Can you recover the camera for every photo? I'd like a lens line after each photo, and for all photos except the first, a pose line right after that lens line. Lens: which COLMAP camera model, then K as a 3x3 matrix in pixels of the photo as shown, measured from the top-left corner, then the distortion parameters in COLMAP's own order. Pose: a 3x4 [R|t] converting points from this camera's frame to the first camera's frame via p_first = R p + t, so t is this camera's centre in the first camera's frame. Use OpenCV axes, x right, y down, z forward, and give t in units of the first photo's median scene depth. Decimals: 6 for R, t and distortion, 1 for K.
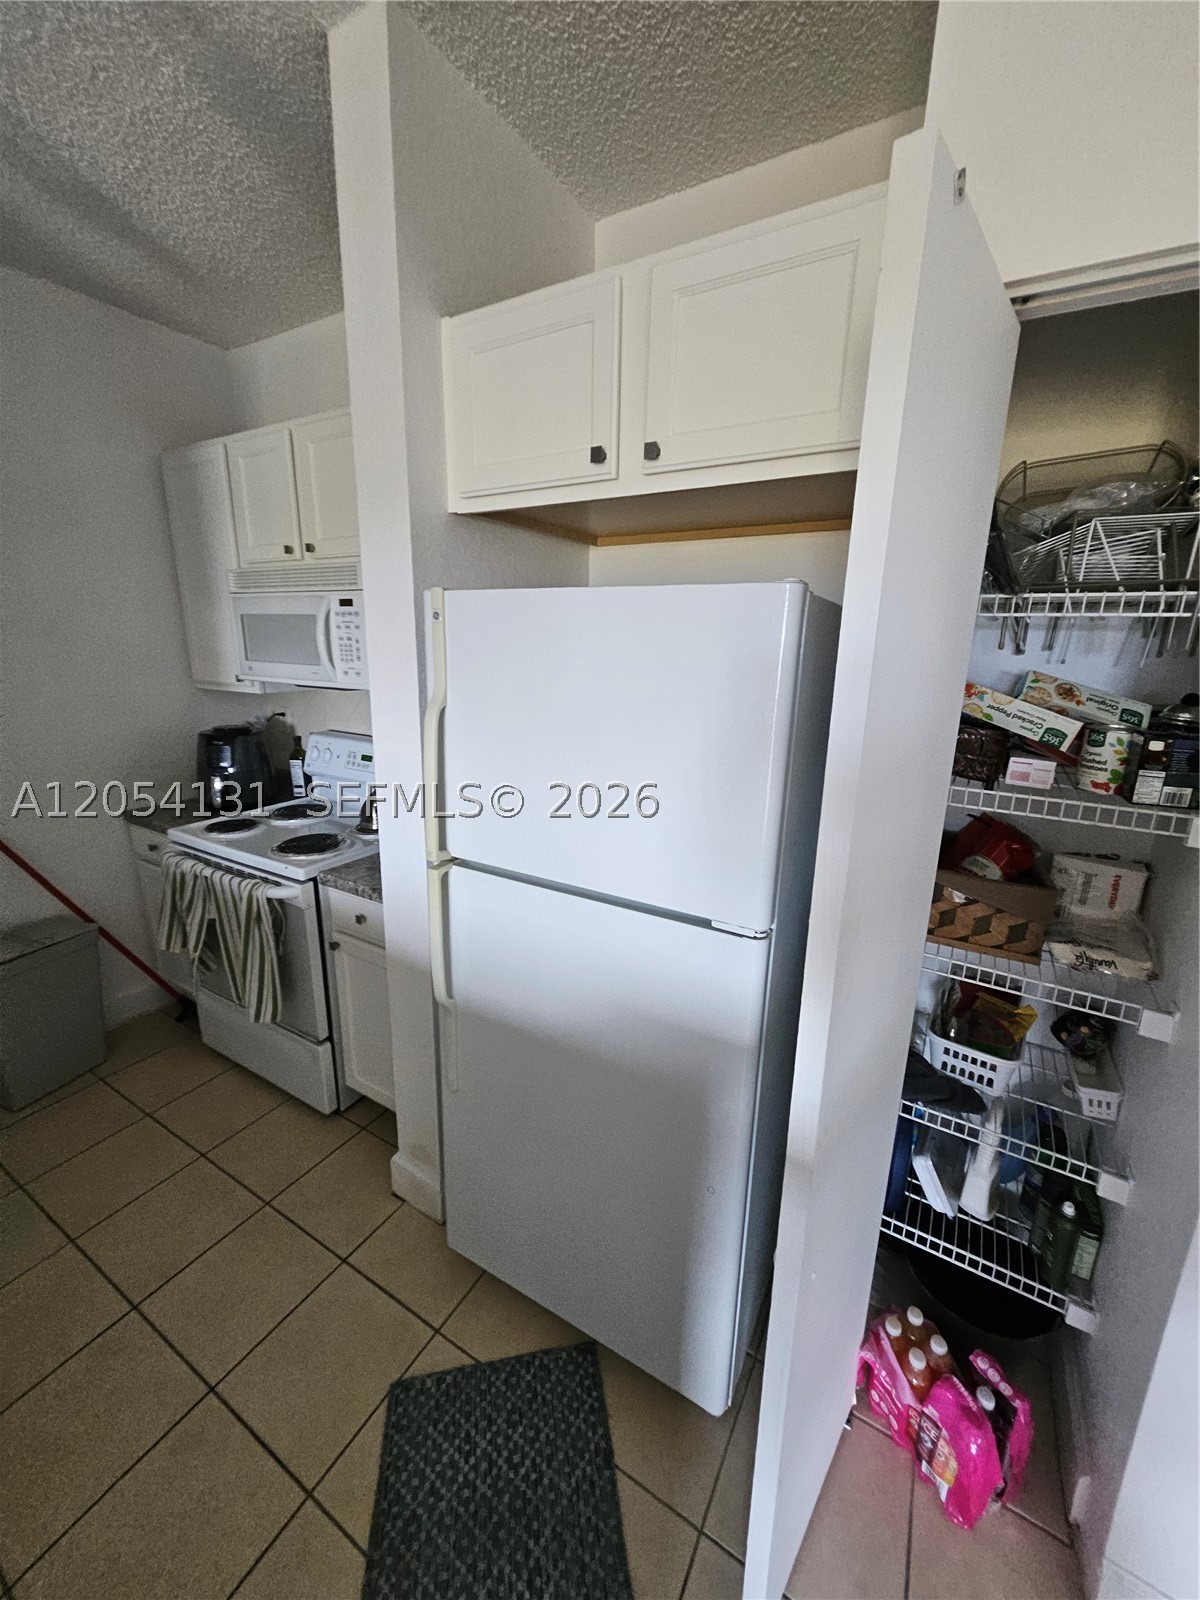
lens RADIAL K [[630.3, 0, 601.0], [0, 630.3, 790.4], [0, 0, 1]] dist [0.002849, -0.000061]
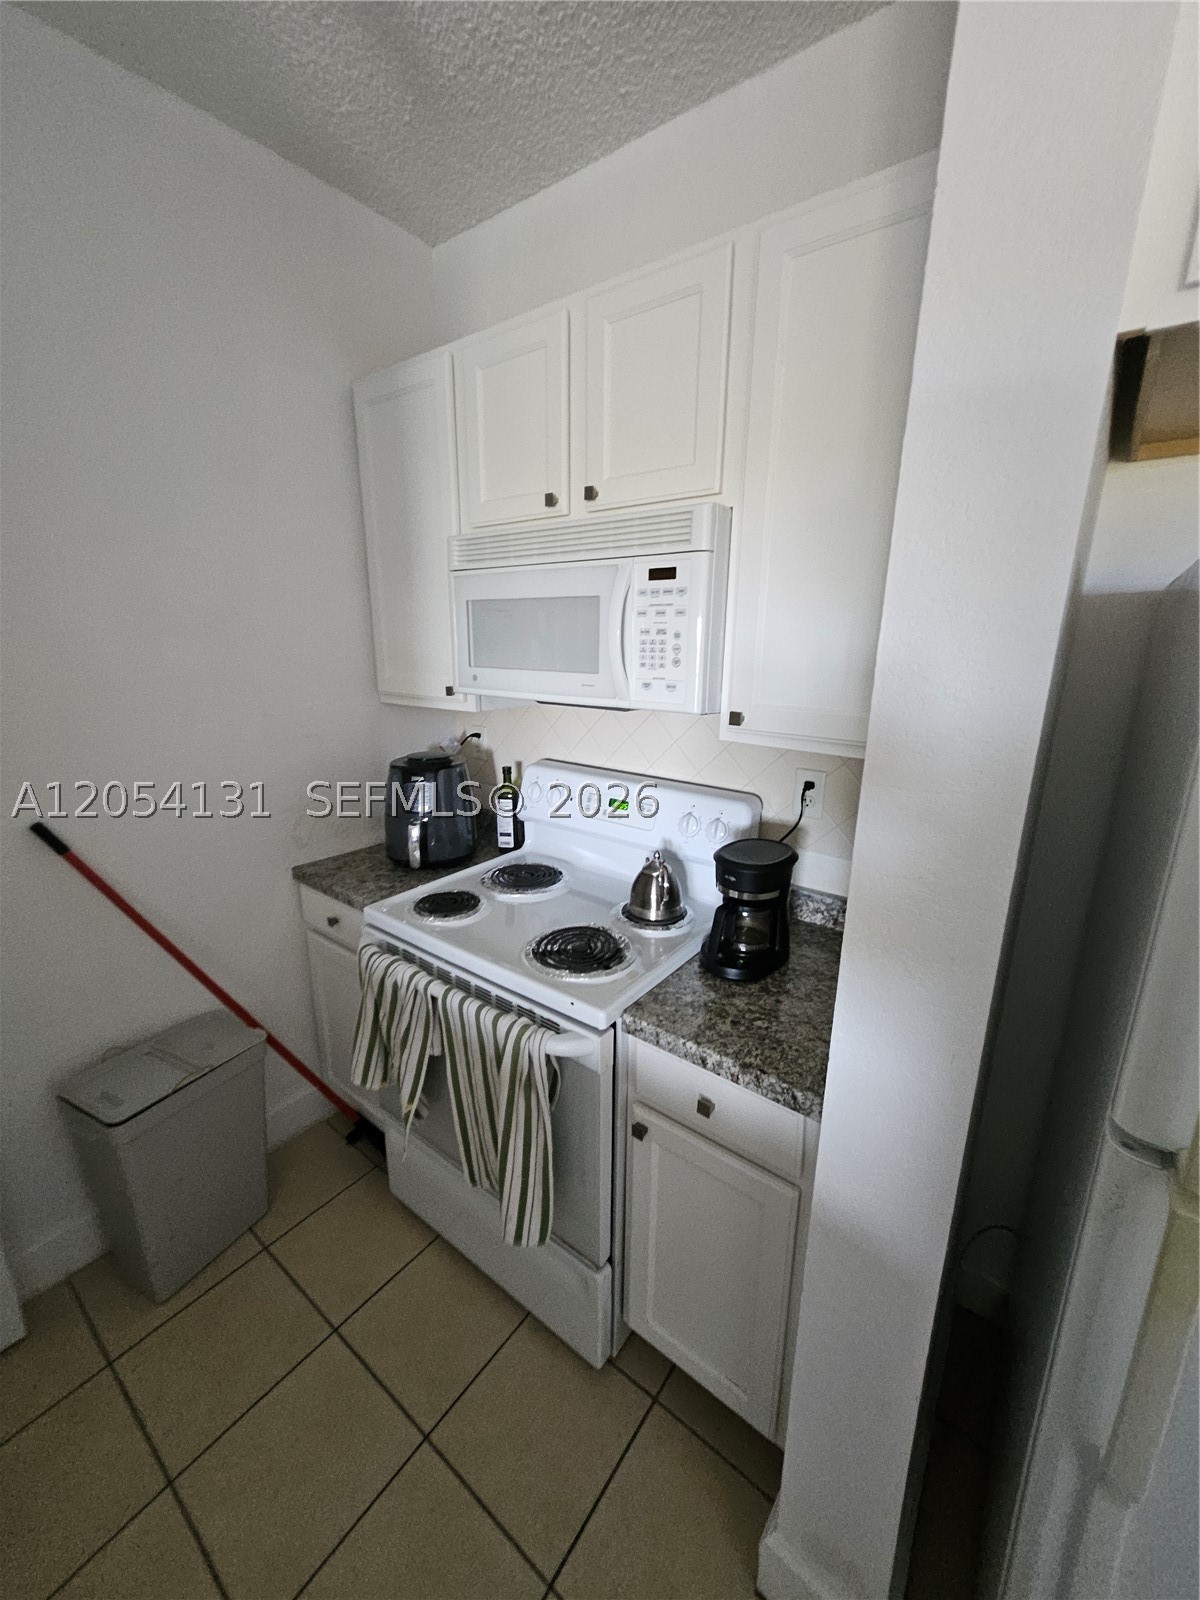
lens RADIAL K [[630.3, 0, 601.0], [0, 630.3, 790.4], [0, 0, 1]] dist [0.002849, -0.000061]
pose [[0.992736, 0.020354, -0.118579, -0.364111], [-0.020664, 0.999786, -0.001389, -0.077119], [0.118525, 0.003829, 0.992944, 0.354499]]
